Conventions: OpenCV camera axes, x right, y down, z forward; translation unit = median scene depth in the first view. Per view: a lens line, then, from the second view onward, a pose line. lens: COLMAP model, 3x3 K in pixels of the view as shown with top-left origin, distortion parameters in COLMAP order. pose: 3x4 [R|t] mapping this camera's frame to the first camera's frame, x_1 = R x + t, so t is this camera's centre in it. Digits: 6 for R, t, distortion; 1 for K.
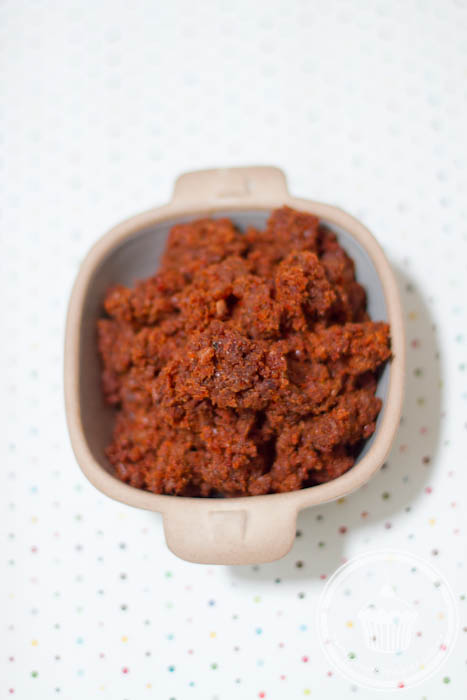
lens RADIAL K [[1657.2, 0, 233.5], [0, 1657.2, 350.0], [0, 0, 1]] dist [0.050824, 0.089831]
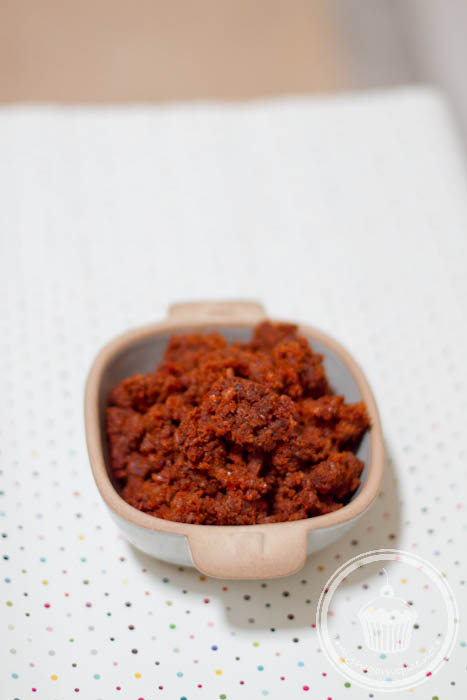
lens RADIAL K [[1657.2, 0, 233.5], [0, 1657.2, 350.0], [0, 0, 1]] dist [0.050824, 0.089831]
pose [[0.982933, 0.046993, 0.177863, -0.215773], [0.019770, 0.934241, -0.356094, 0.377898], [-0.182901, 0.353532, 0.917367, -0.081061]]
